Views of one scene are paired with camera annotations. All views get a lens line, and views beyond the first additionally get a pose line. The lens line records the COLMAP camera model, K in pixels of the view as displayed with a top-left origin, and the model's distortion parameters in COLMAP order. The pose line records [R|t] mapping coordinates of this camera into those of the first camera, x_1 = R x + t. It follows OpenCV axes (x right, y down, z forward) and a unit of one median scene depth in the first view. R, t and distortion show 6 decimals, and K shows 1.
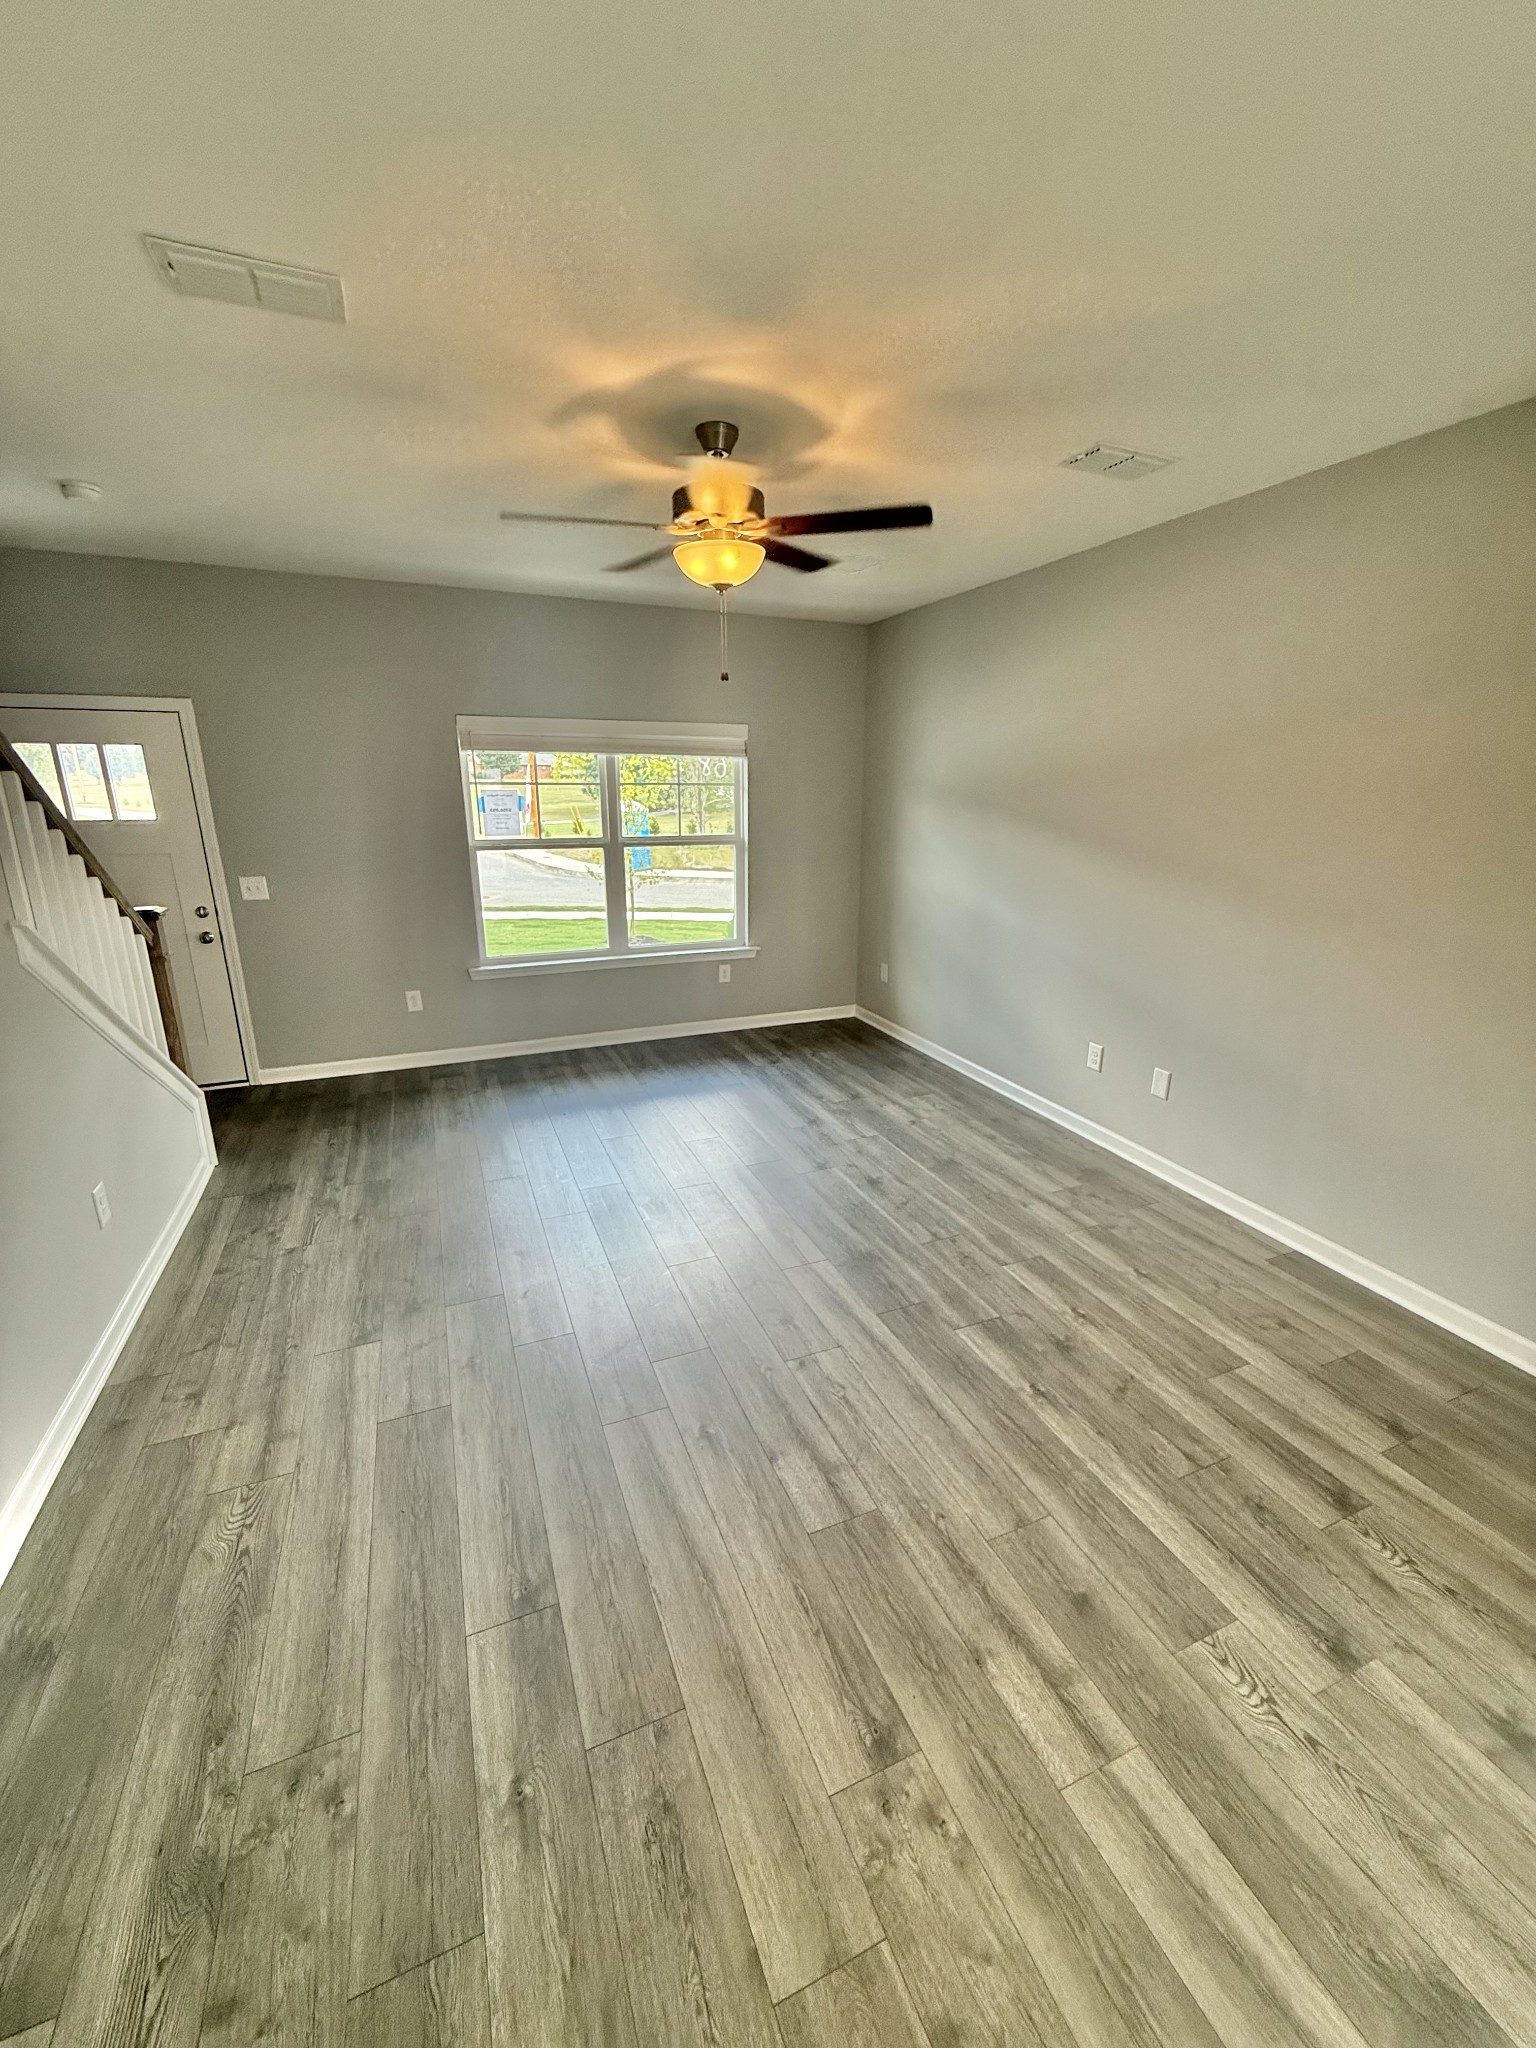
lens RADIAL K [[814.3, 0, 766.8], [0, 814.3, 1021.4], [0, 0, 1]] dist [-0.000211, 0.000101]
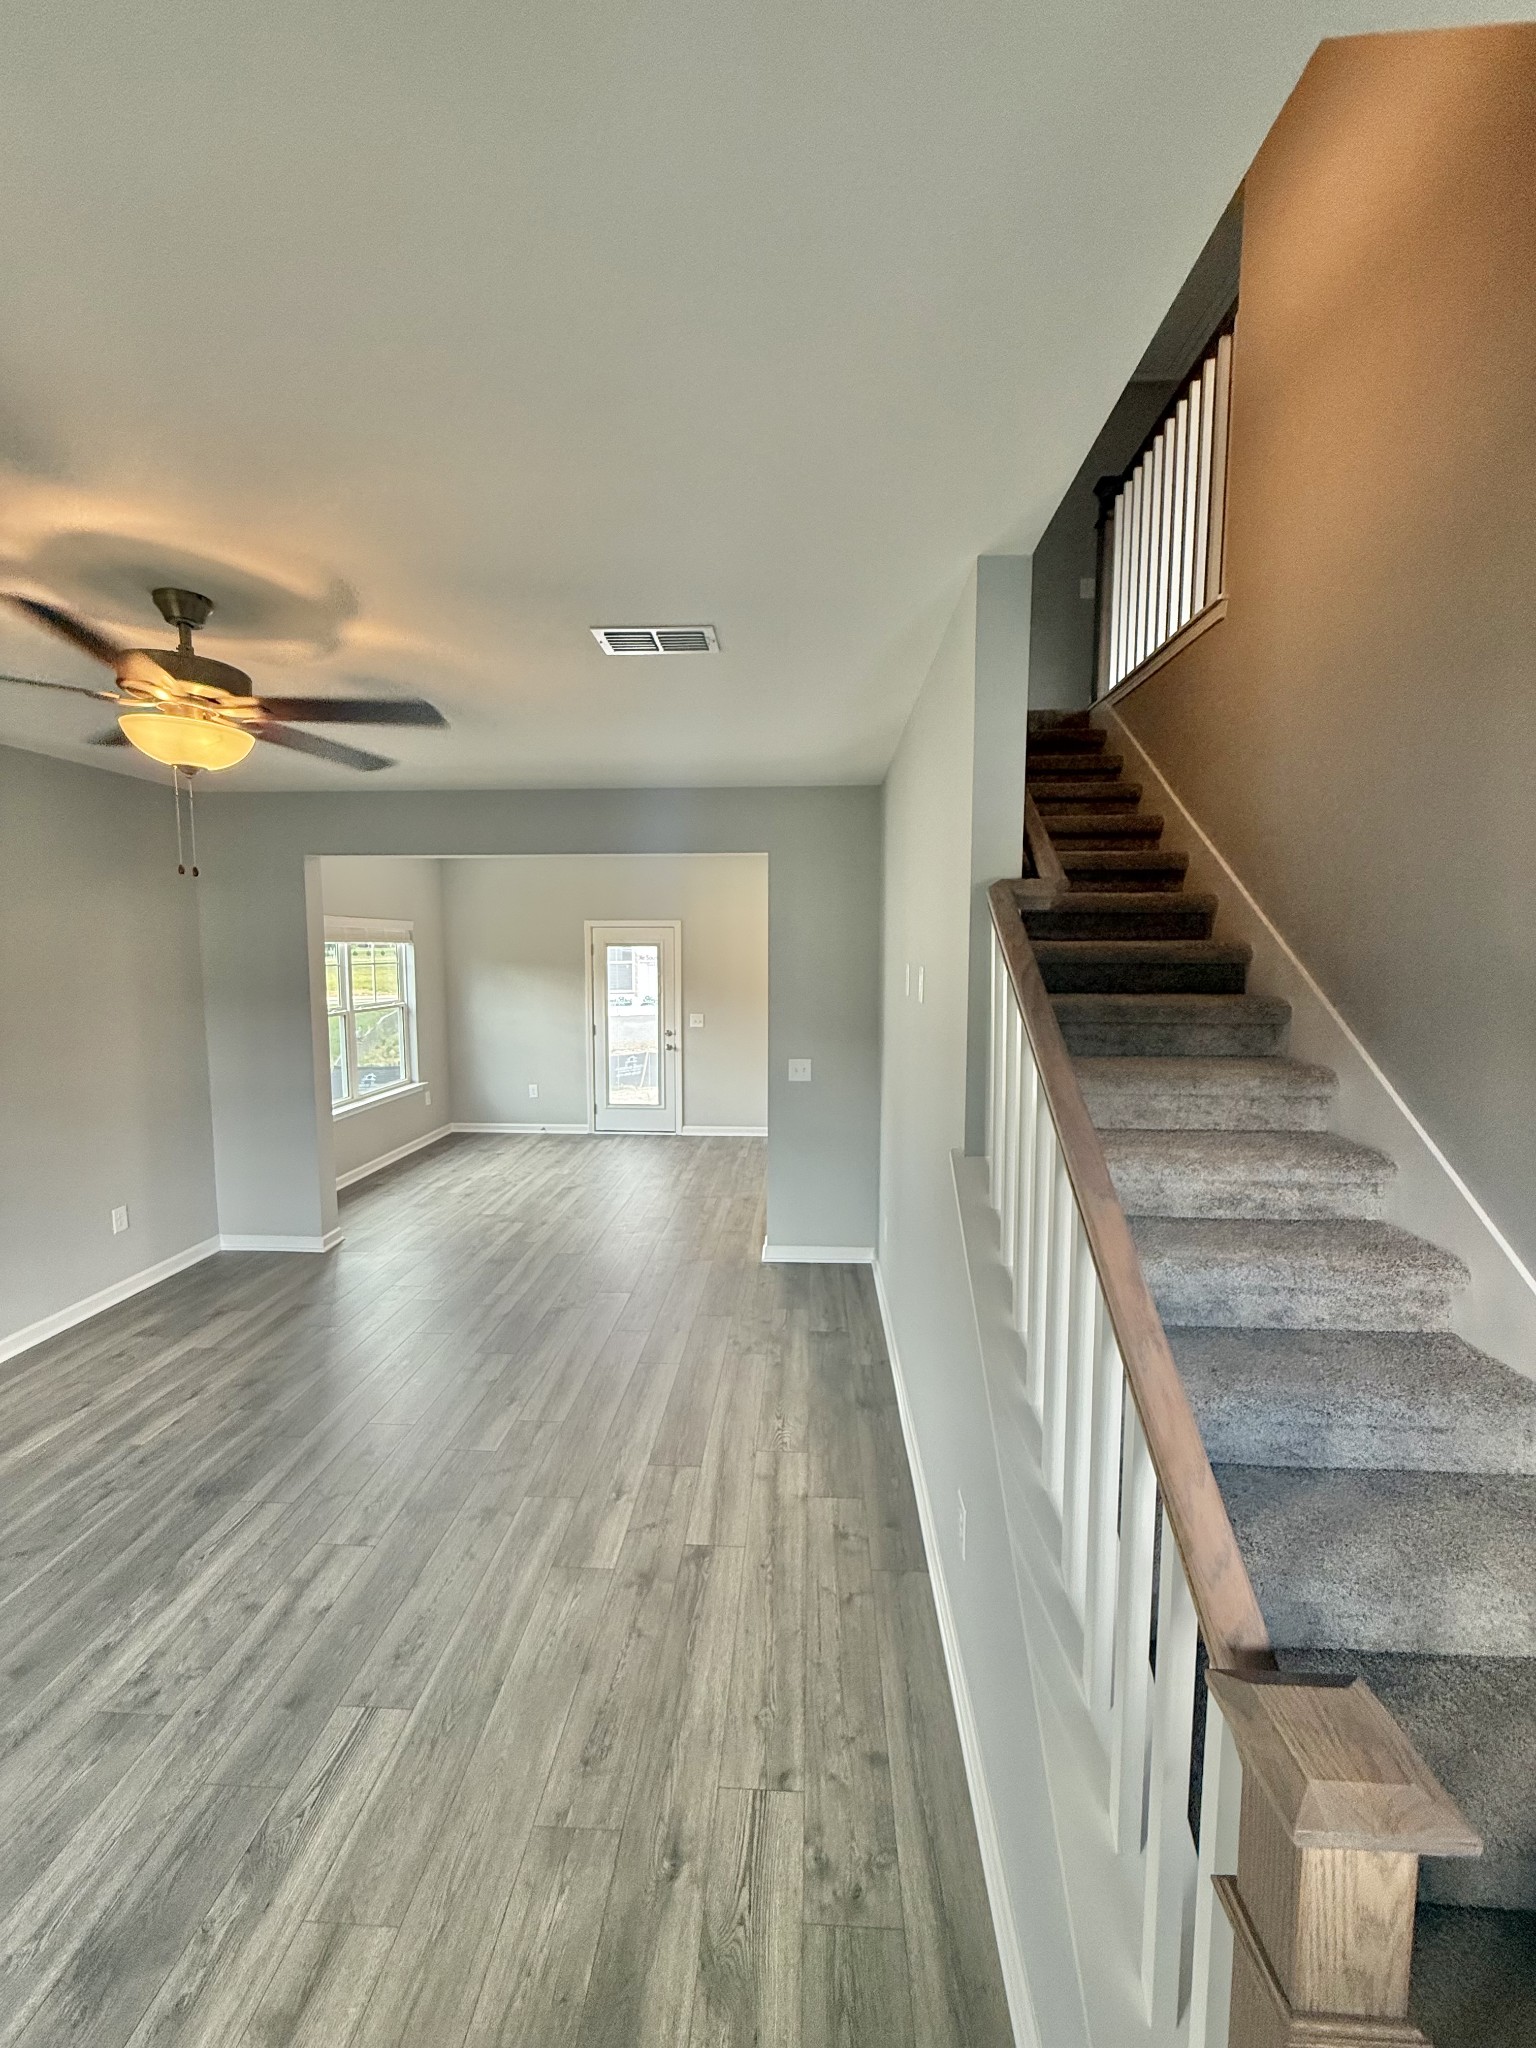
lens RADIAL K [[814.3, 0, 767.3], [0, 814.3, 1019.0], [0, 0, 1]] dist [-0.000211, 0.000101]
pose [[-0.899119, -0.044142, 0.435473, -0.977341], [0.118276, 0.933388, 0.338819, -0.523629], [-0.421421, 0.356144, -0.834006, 1.574767]]
